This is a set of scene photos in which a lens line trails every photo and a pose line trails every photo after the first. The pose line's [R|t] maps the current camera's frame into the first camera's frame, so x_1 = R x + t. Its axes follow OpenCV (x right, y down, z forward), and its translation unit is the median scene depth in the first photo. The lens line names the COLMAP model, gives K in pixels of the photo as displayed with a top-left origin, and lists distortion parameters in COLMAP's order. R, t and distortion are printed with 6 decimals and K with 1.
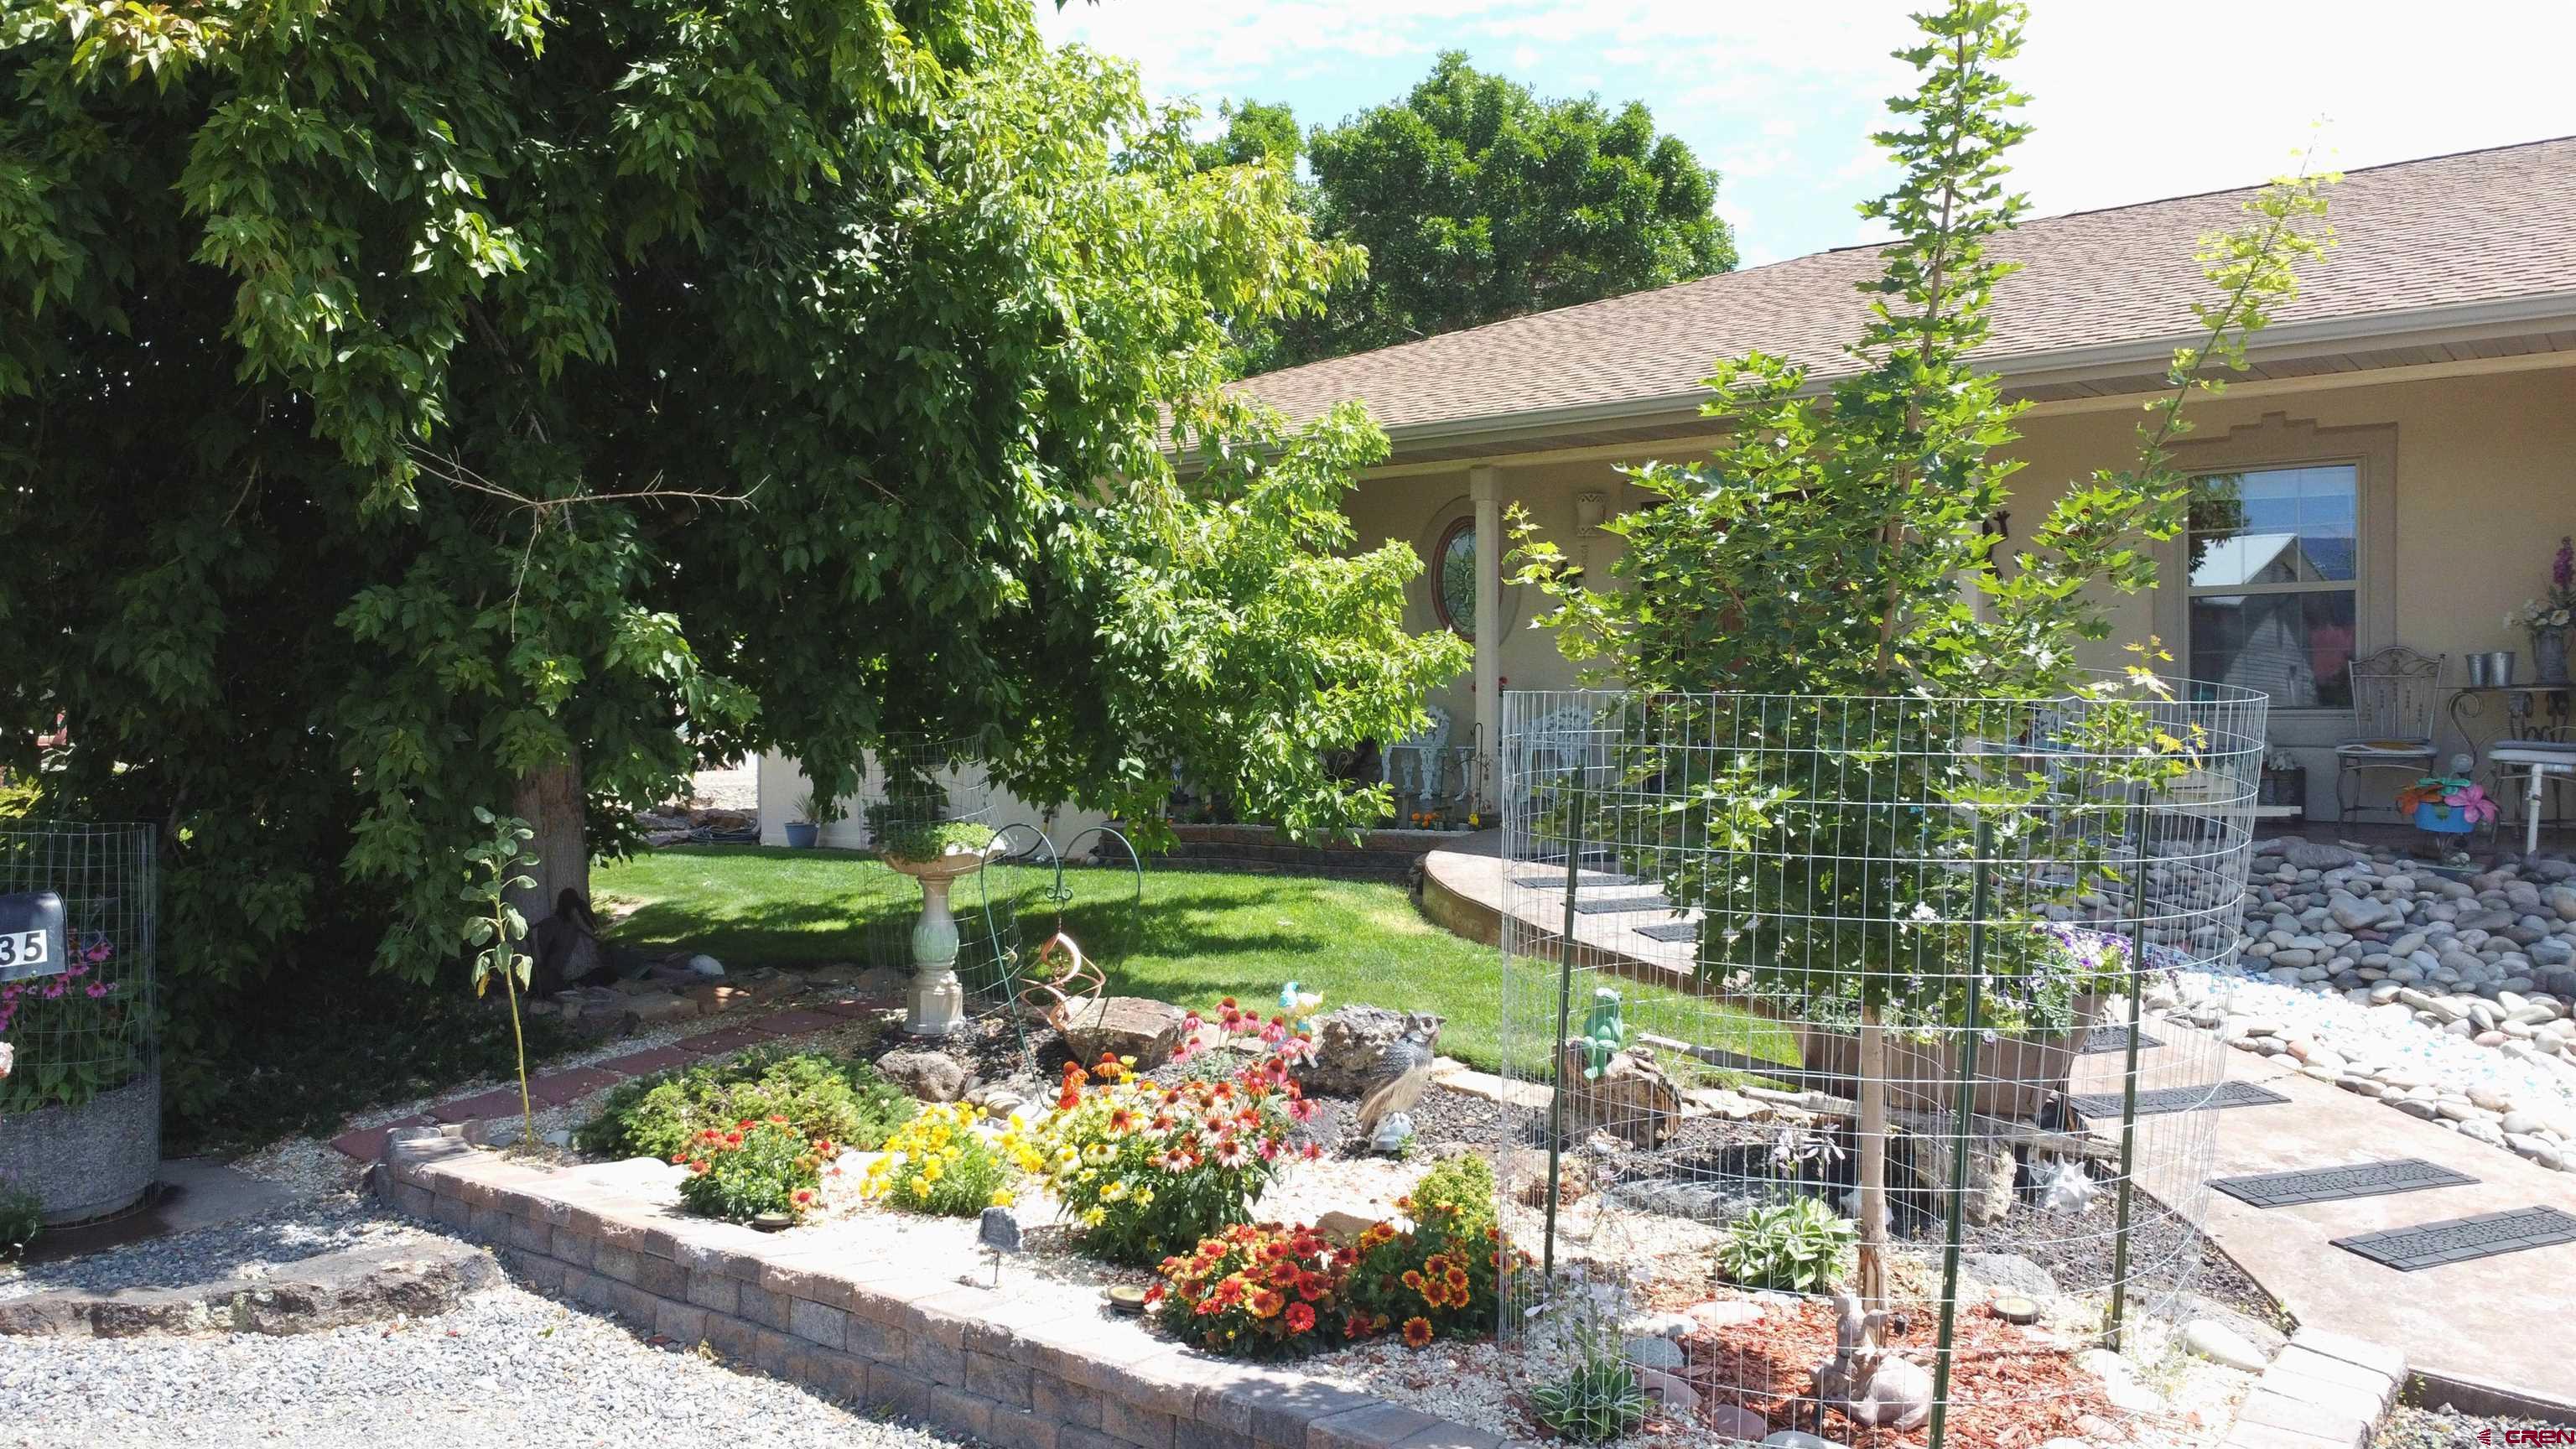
lens RADIAL K [[1936.8, 0, 1288.0], [0, 1936.8, 724.5], [0, 0, 1]] dist [-0.001950, -0.004572]
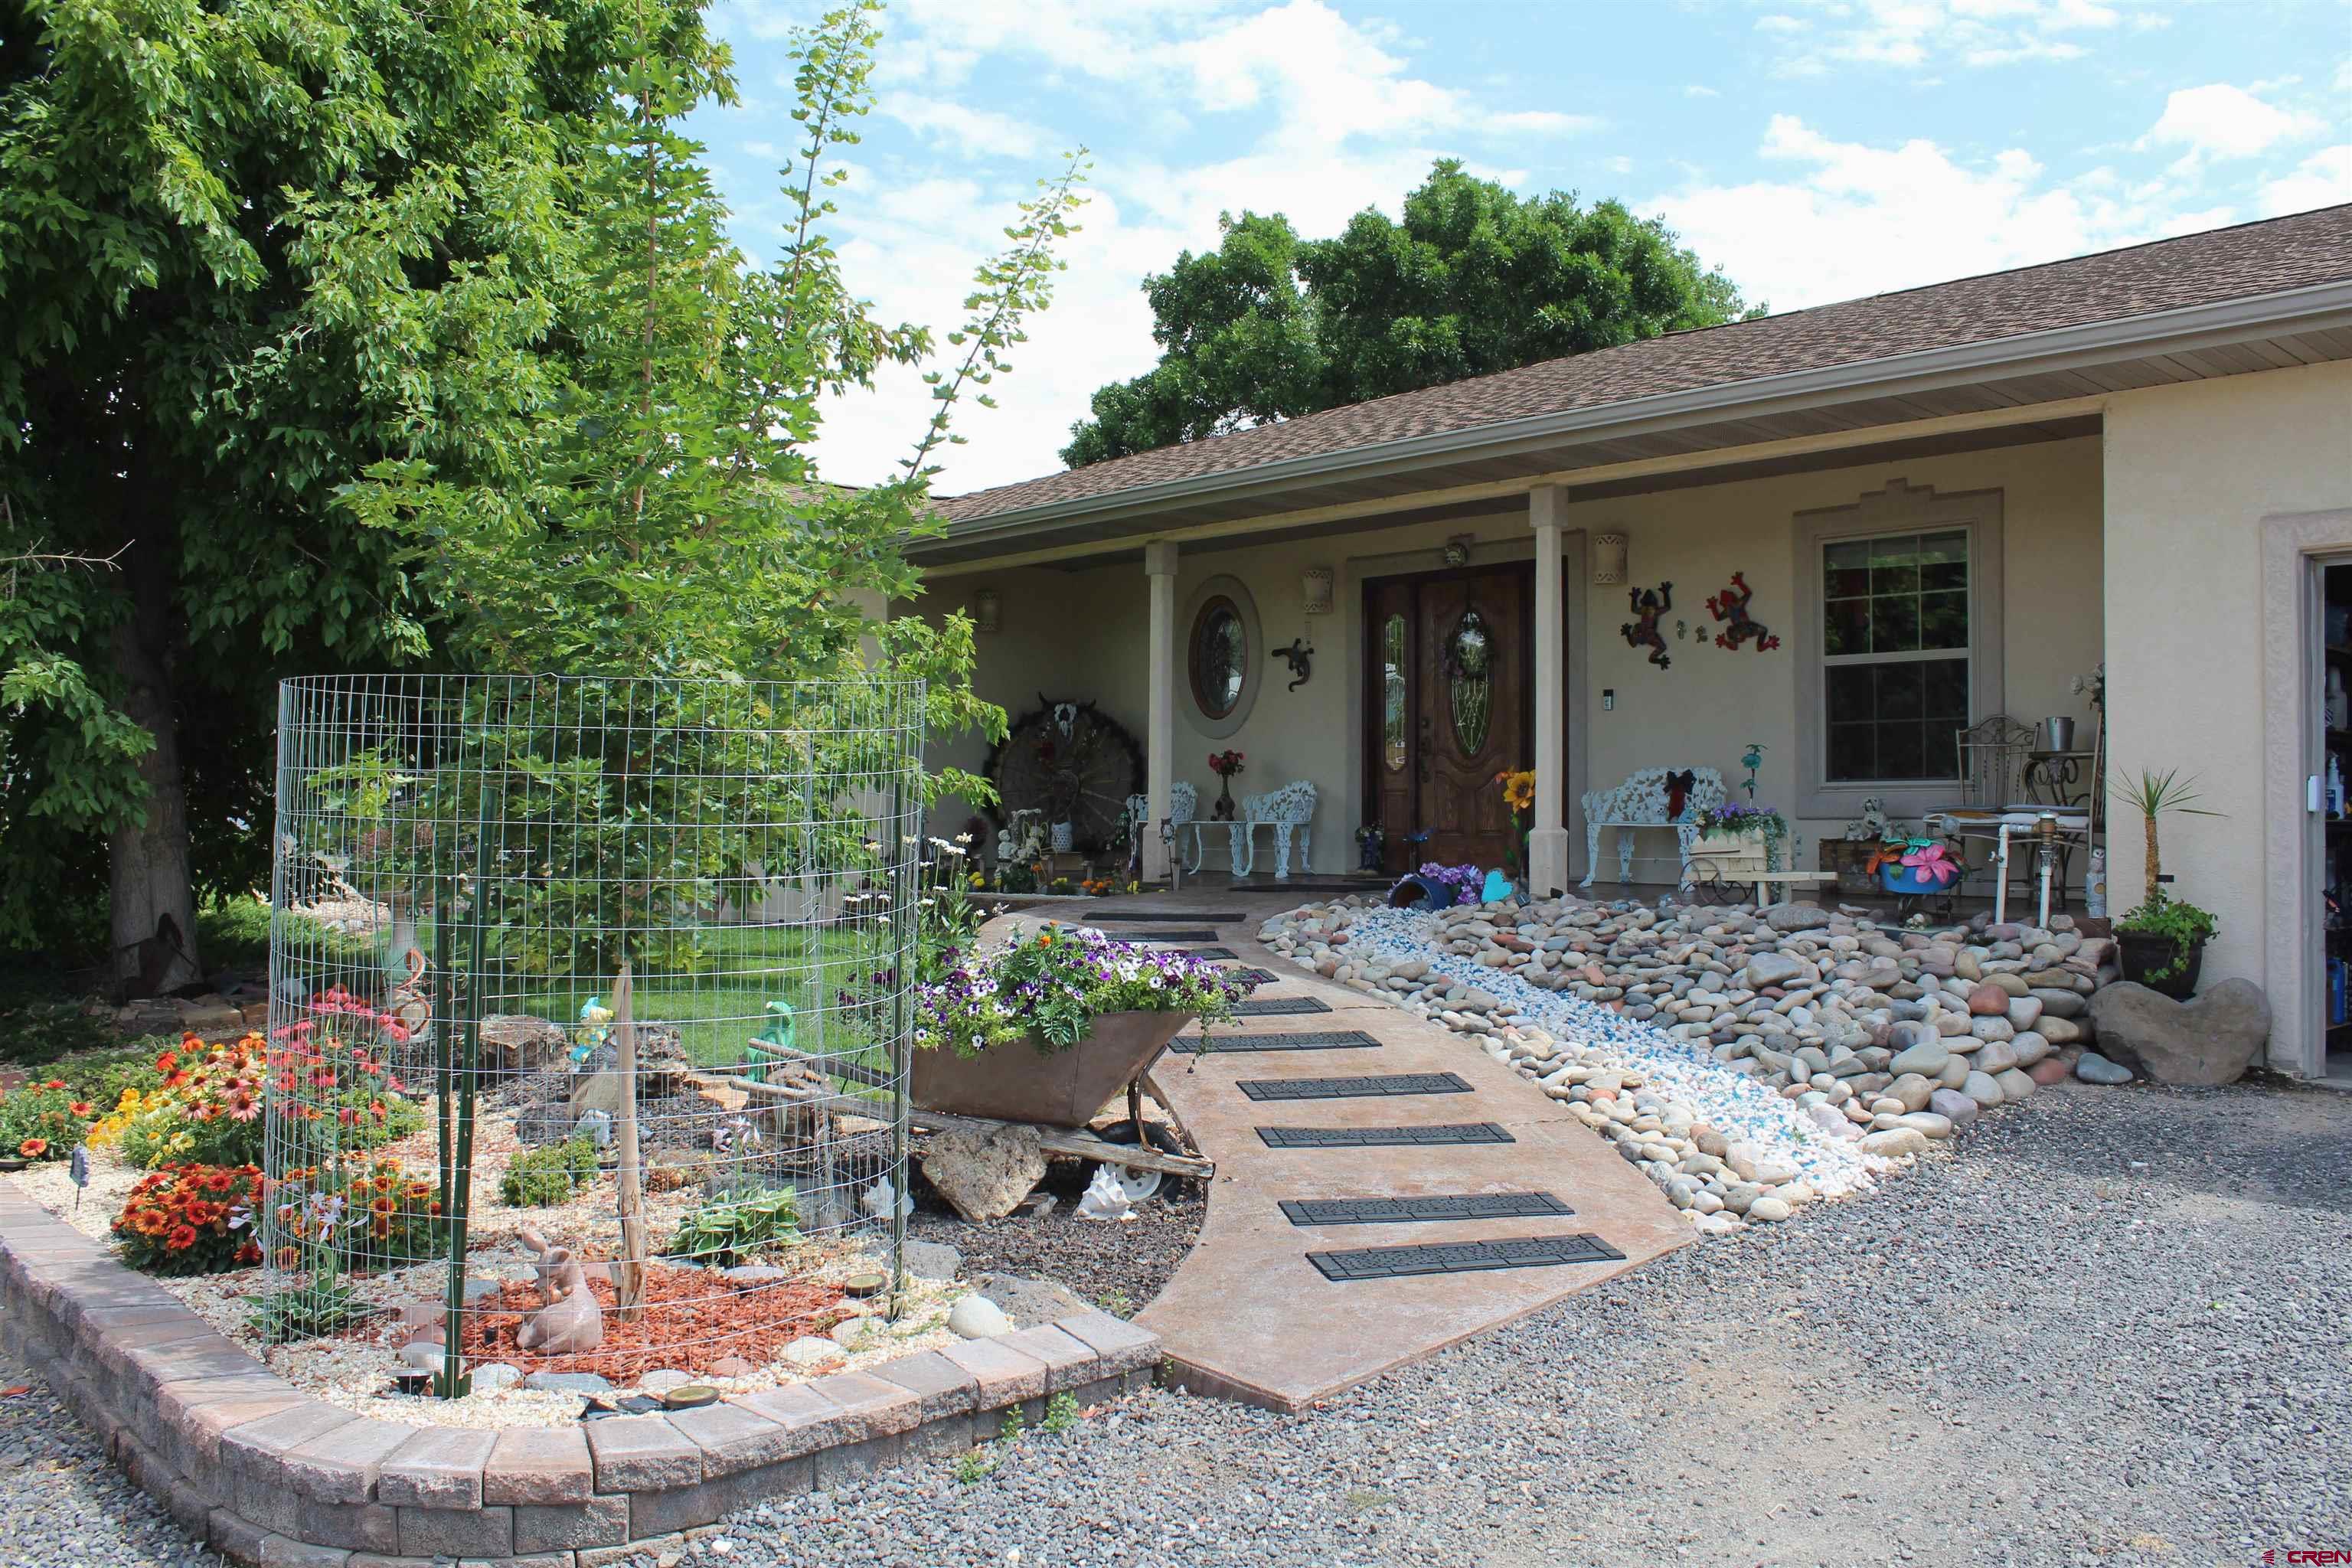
lens RADIAL K [[1932.5, 0, 1176.0], [0, 1932.5, 784.0], [0, 0, 1]] dist [-0.148224, 0.154305]
pose [[0.987108, 0.007470, -0.159879, 0.120382], [-0.011605, 0.999621, -0.024945, 0.009008], [0.159632, 0.026479, 0.986821, -0.001475]]
